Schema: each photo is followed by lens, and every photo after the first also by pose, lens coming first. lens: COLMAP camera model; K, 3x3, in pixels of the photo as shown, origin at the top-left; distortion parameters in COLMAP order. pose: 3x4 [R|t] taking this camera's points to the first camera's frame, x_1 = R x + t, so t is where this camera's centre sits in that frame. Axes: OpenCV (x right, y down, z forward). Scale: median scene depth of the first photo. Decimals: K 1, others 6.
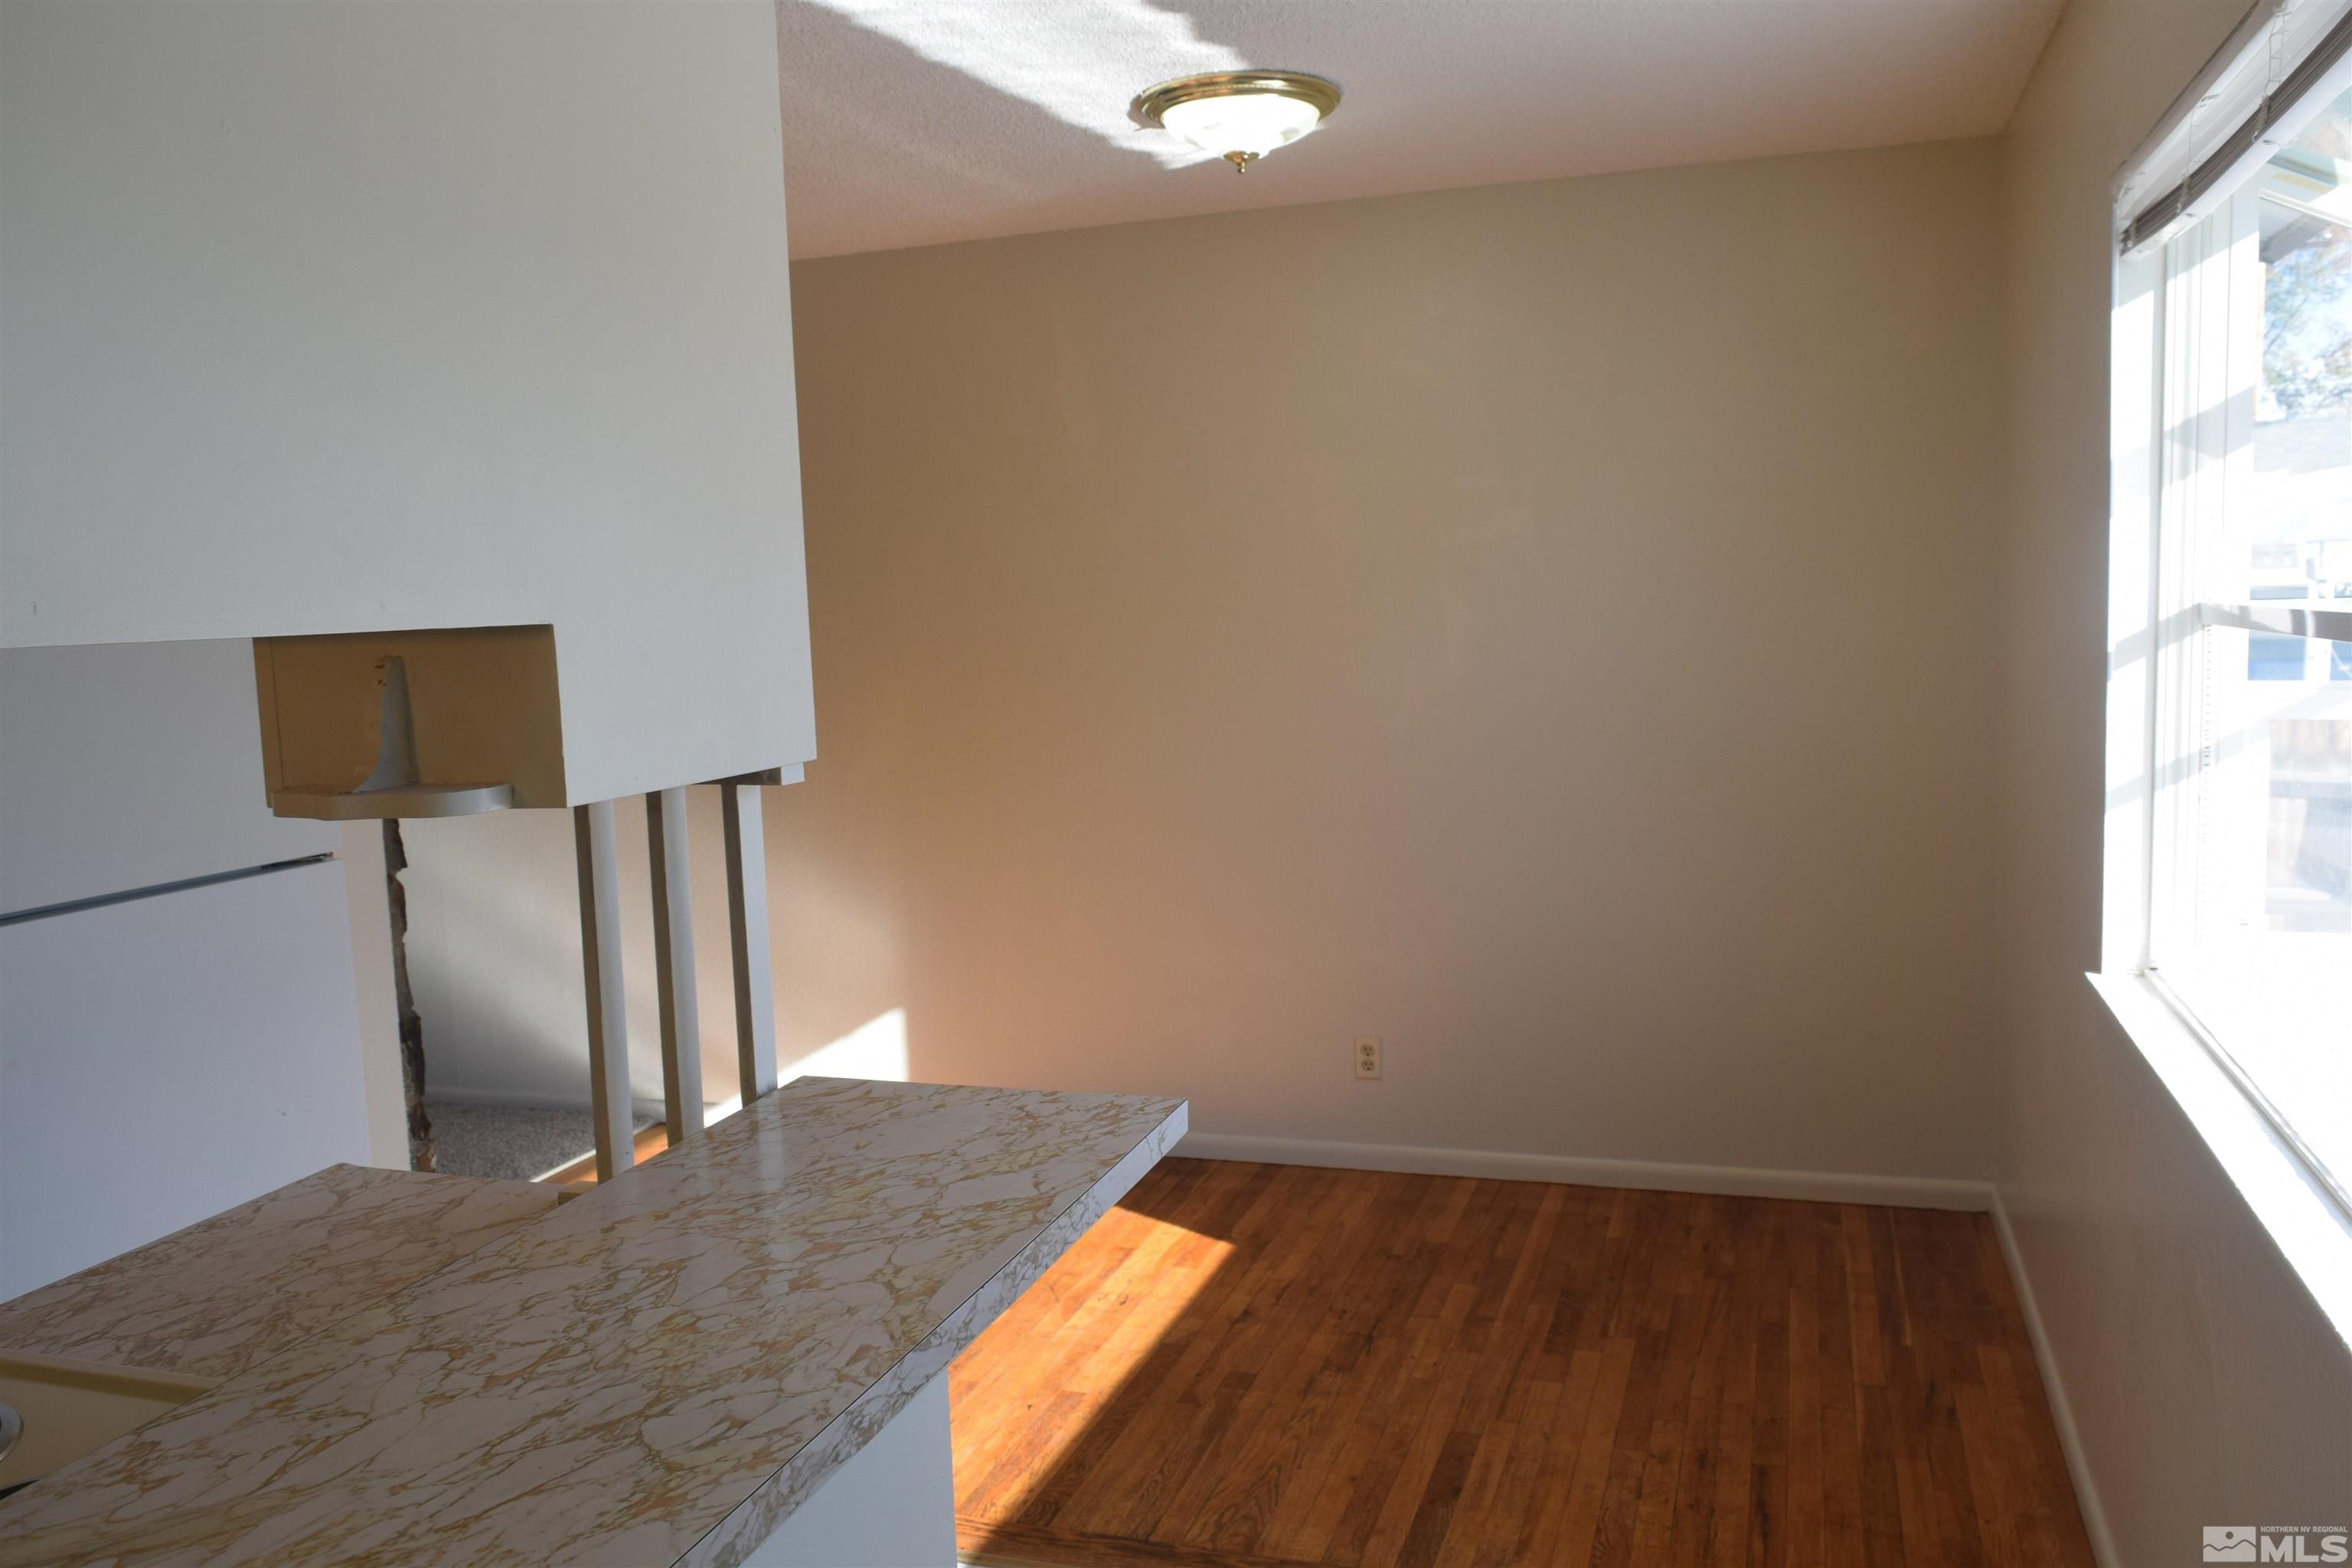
lens RADIAL K [[1825.7, 0, 1184.3], [0, 1825.7, 777.6], [0, 0, 1]] dist [-0.021721, 0.010534]
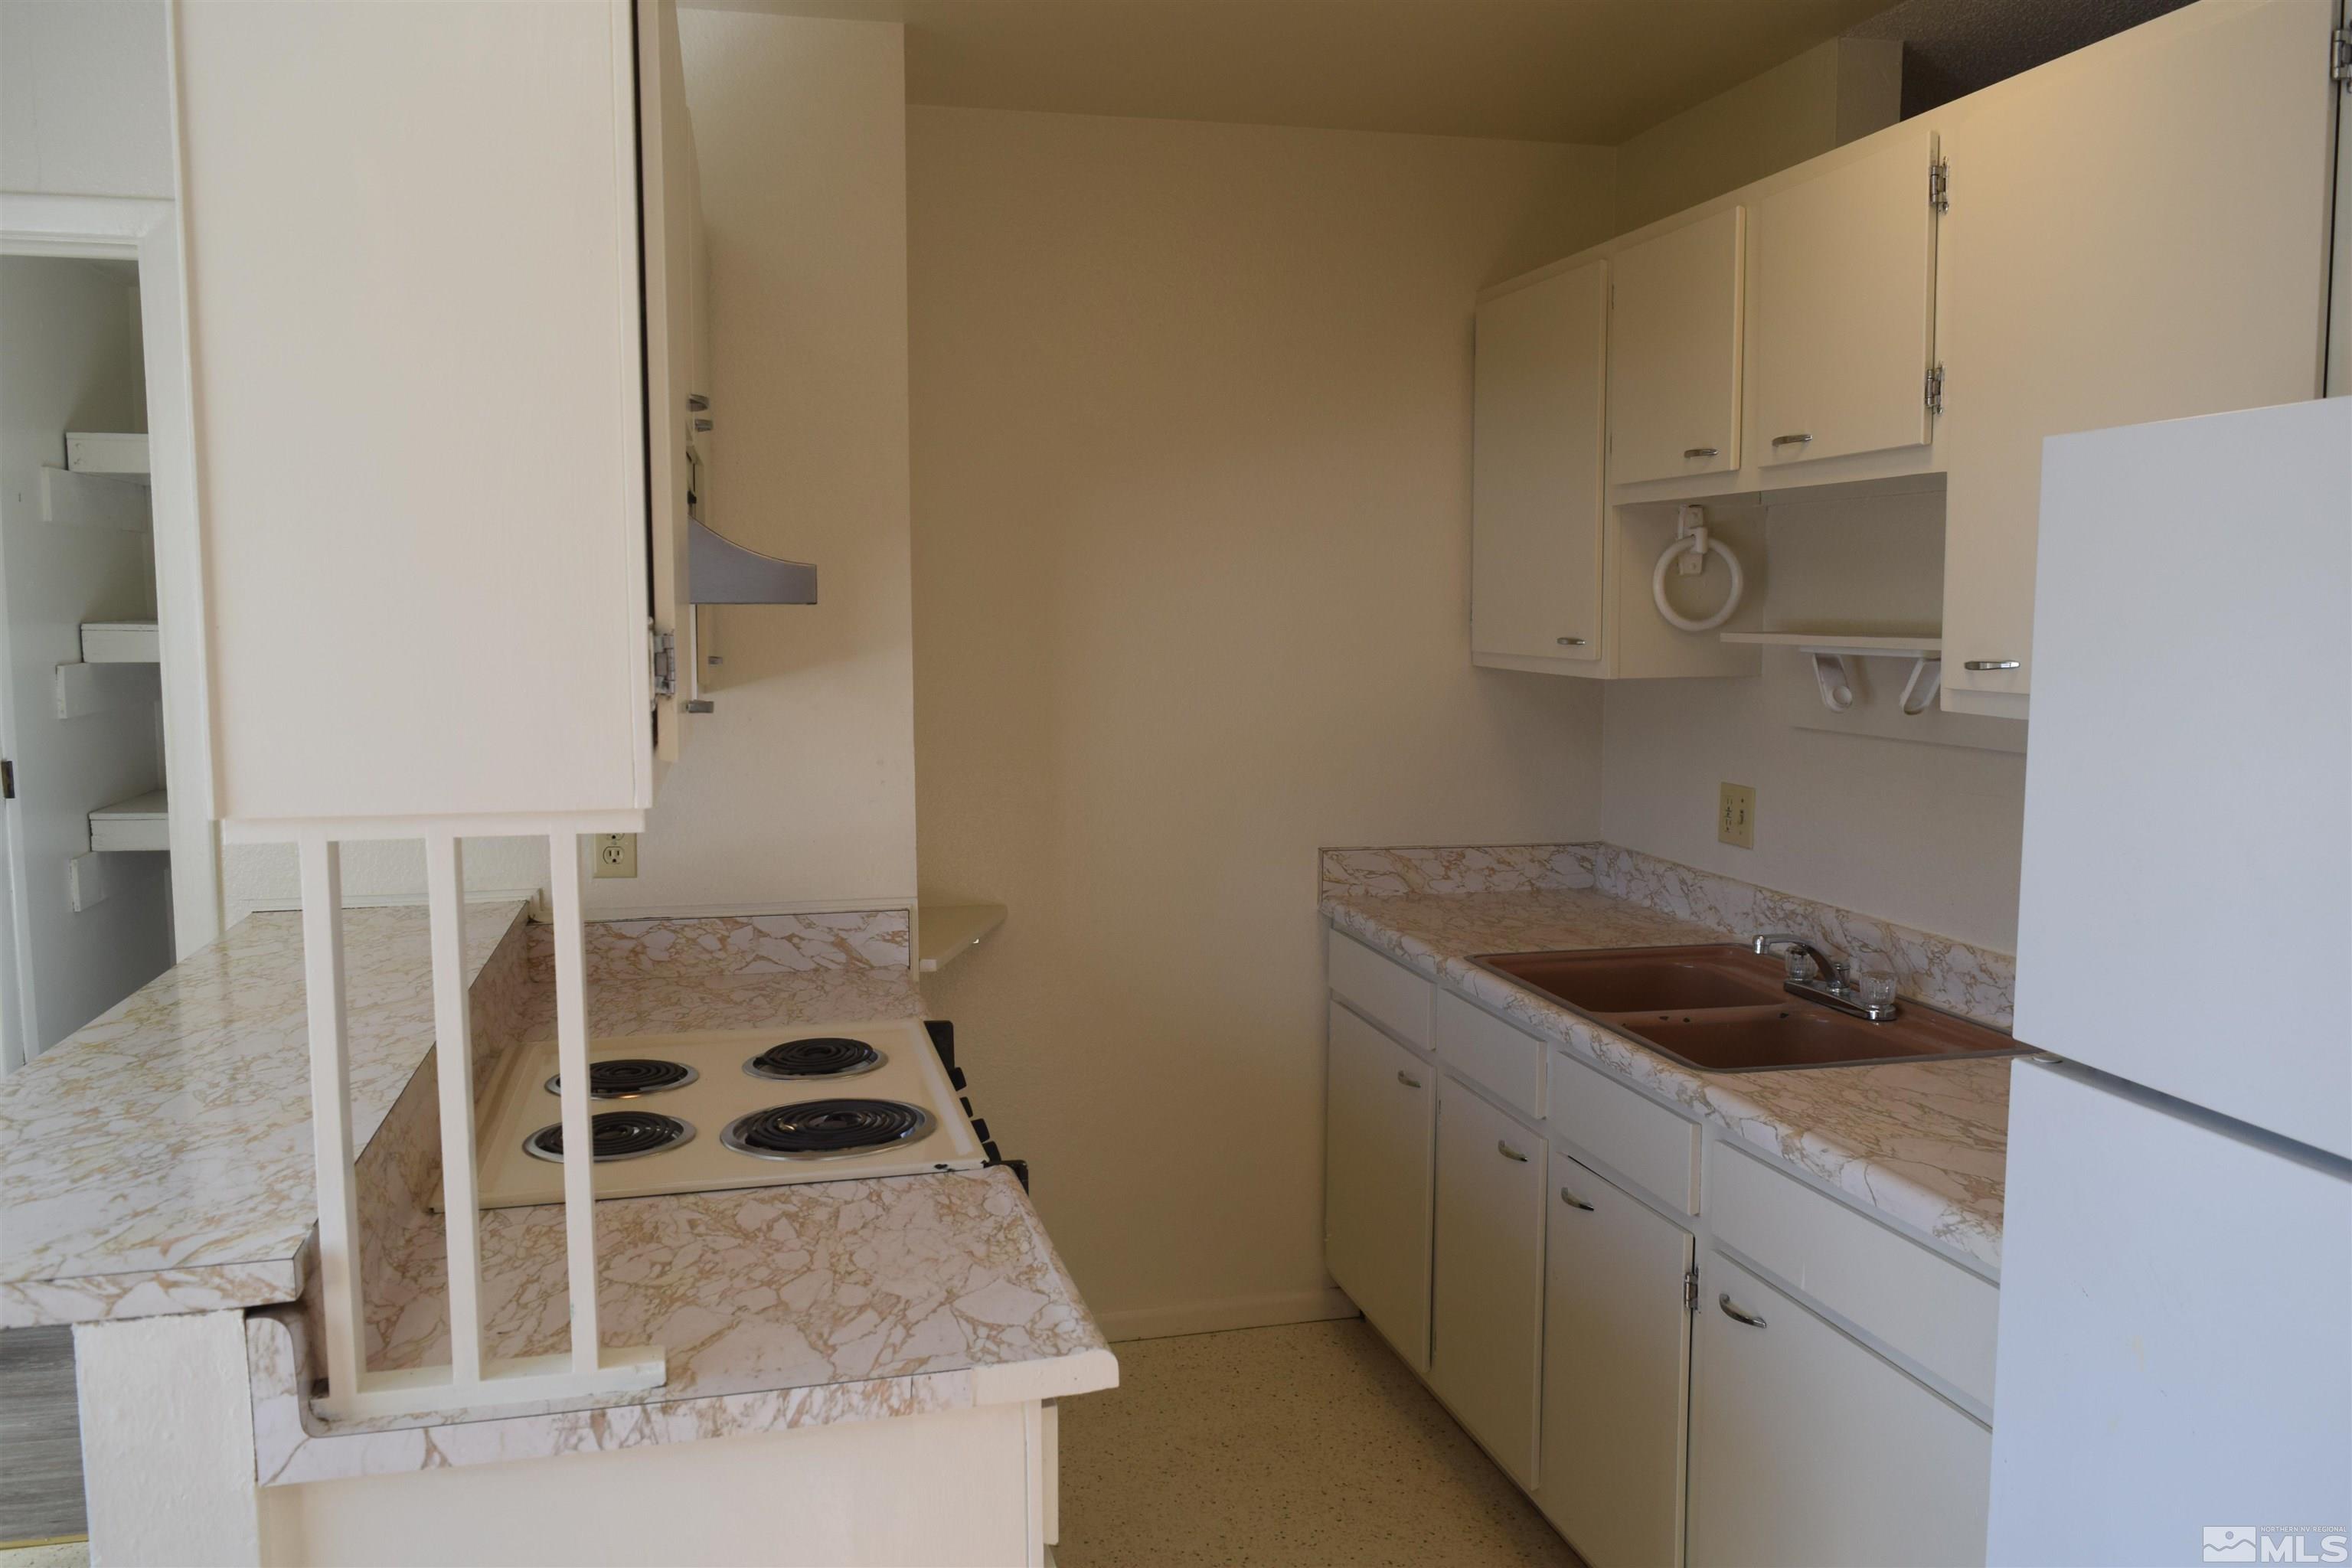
lens RADIAL K [[1825.7, 0, 1181.5], [0, 1825.7, 783.3], [0, 0, 1]] dist [-0.021721, 0.010534]
pose [[-0.842154, 0.095255, -0.530757, -0.169332], [-0.022300, 0.977280, 0.210776, -0.215825], [0.538776, 0.189342, -0.820896, 2.082926]]
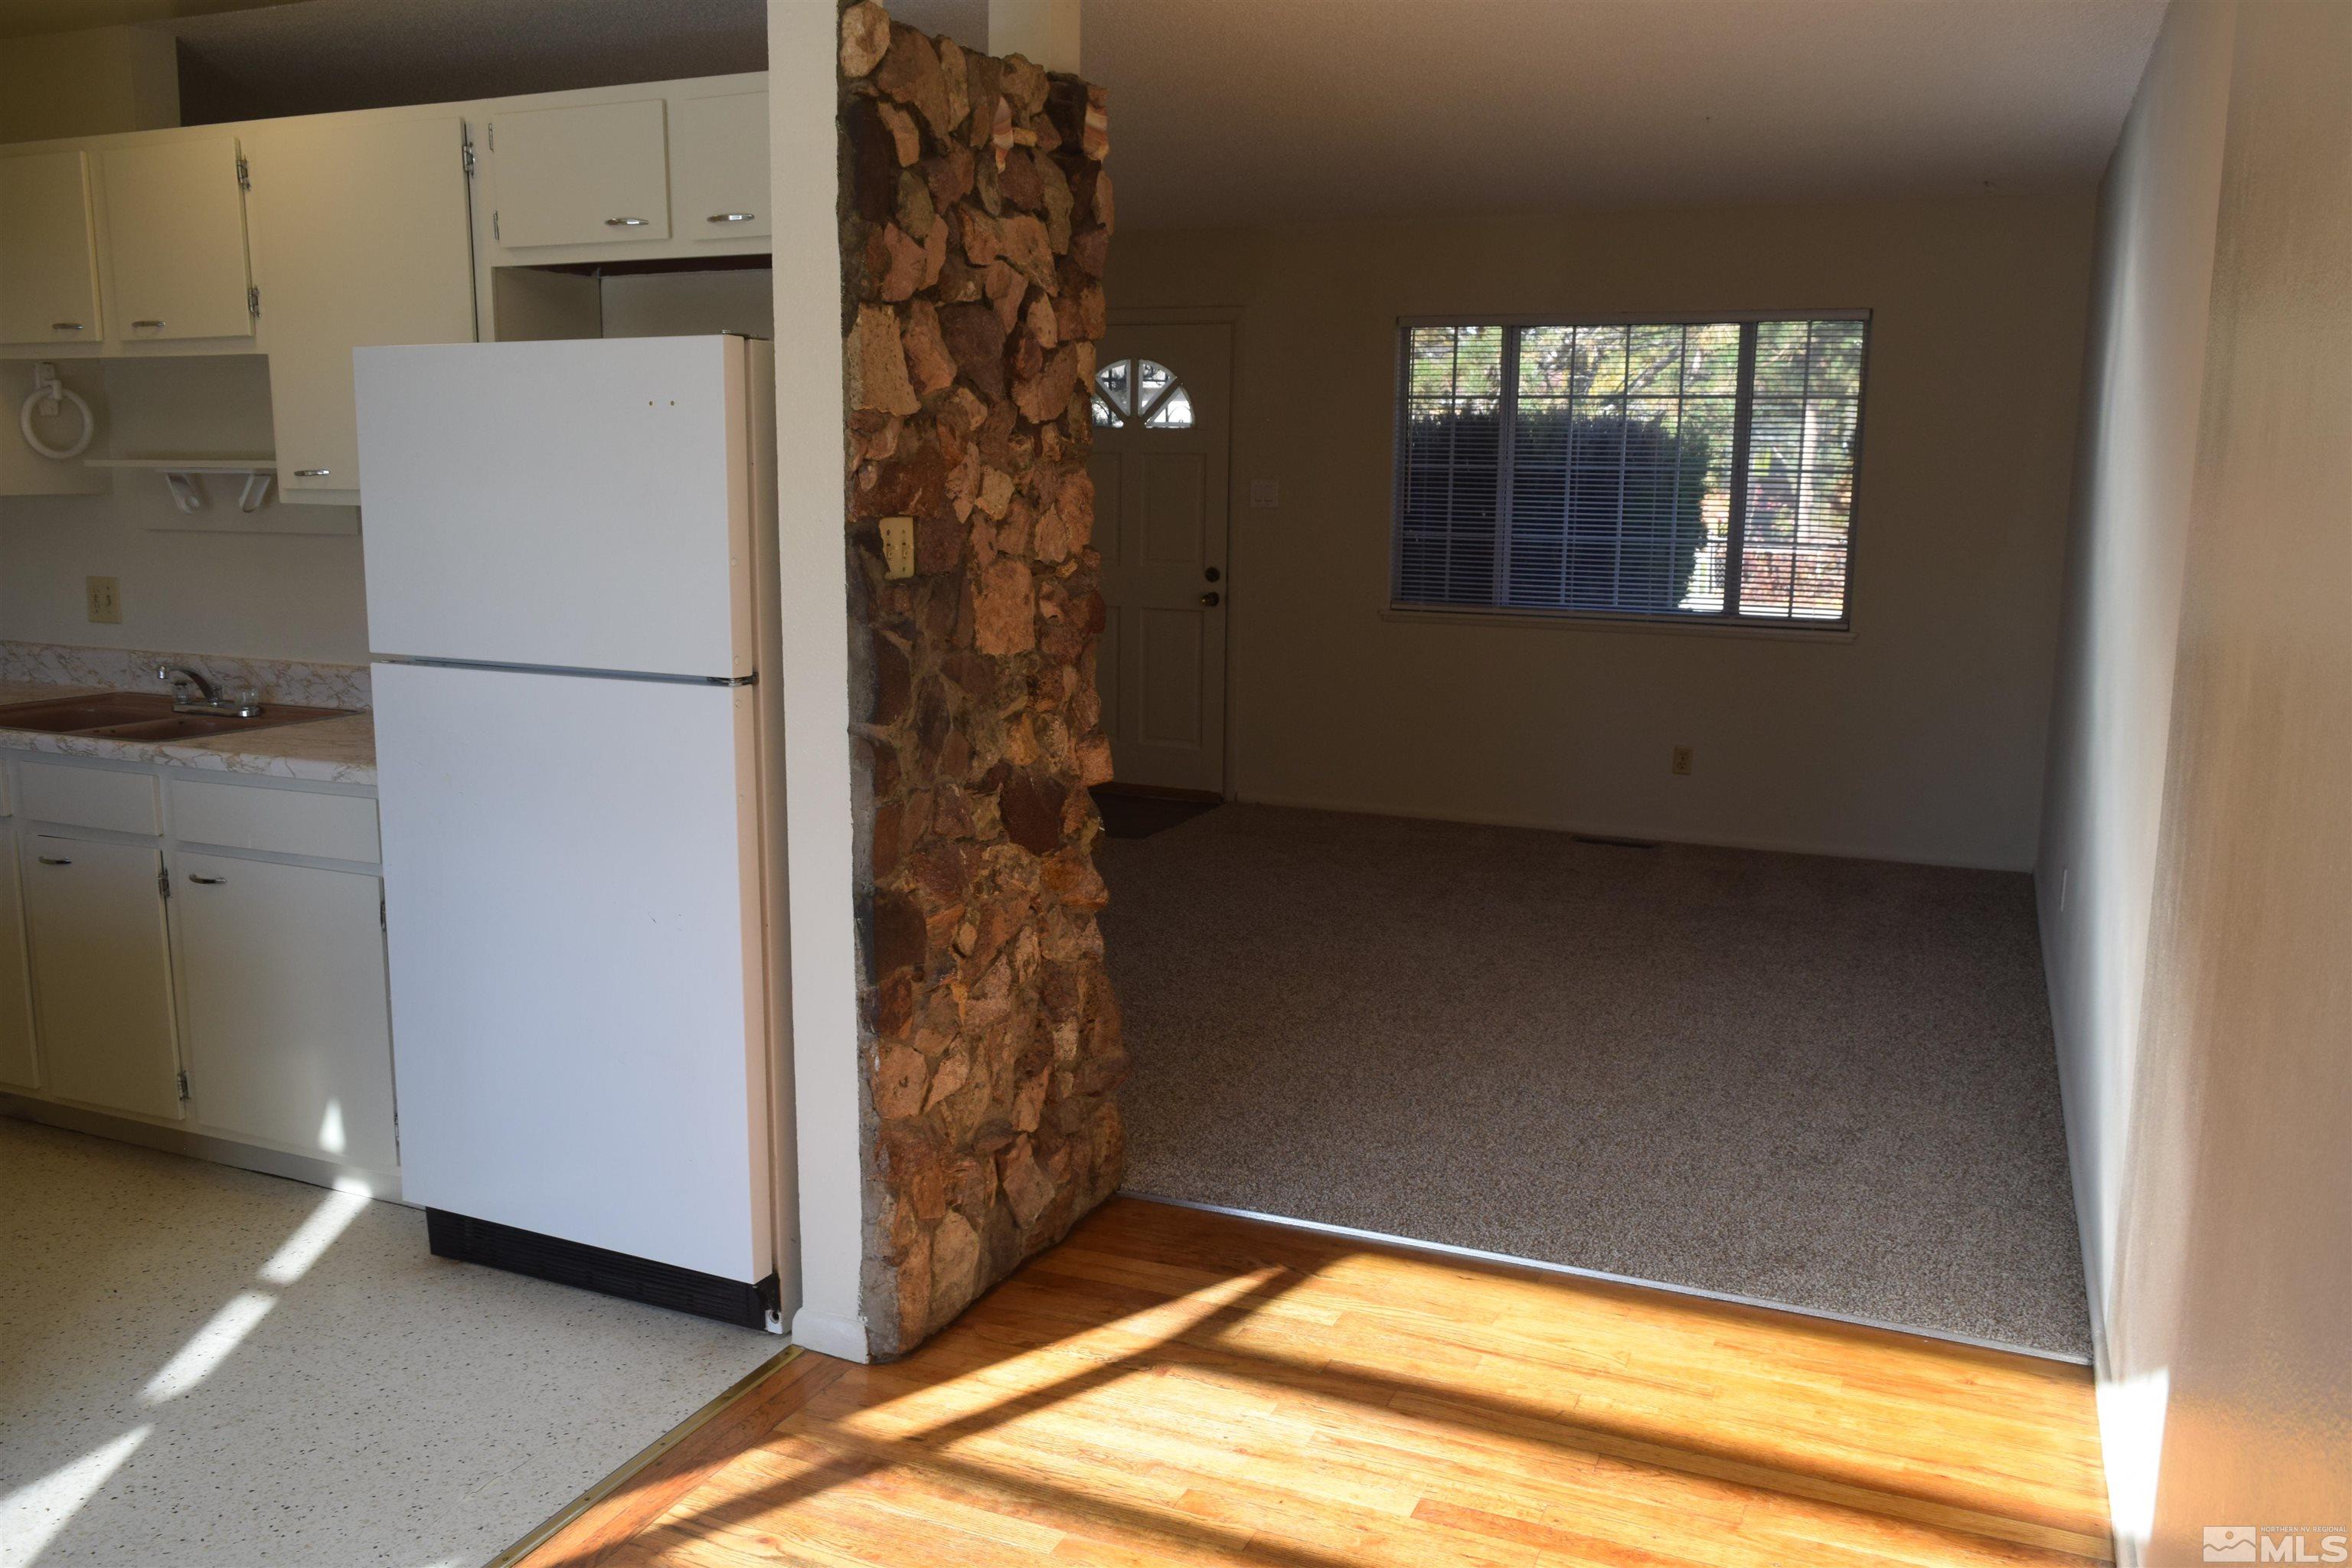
lens RADIAL K [[1825.7, 0, 1178.3], [0, 1825.7, 782.4], [0, 0, 1]] dist [-0.021721, 0.010534]
pose [[-0.084127, 0.209659, -0.974149, 0.859299], [-0.113210, 0.969273, 0.218387, -0.277362], [0.990003, 0.128656, -0.057806, 2.562075]]
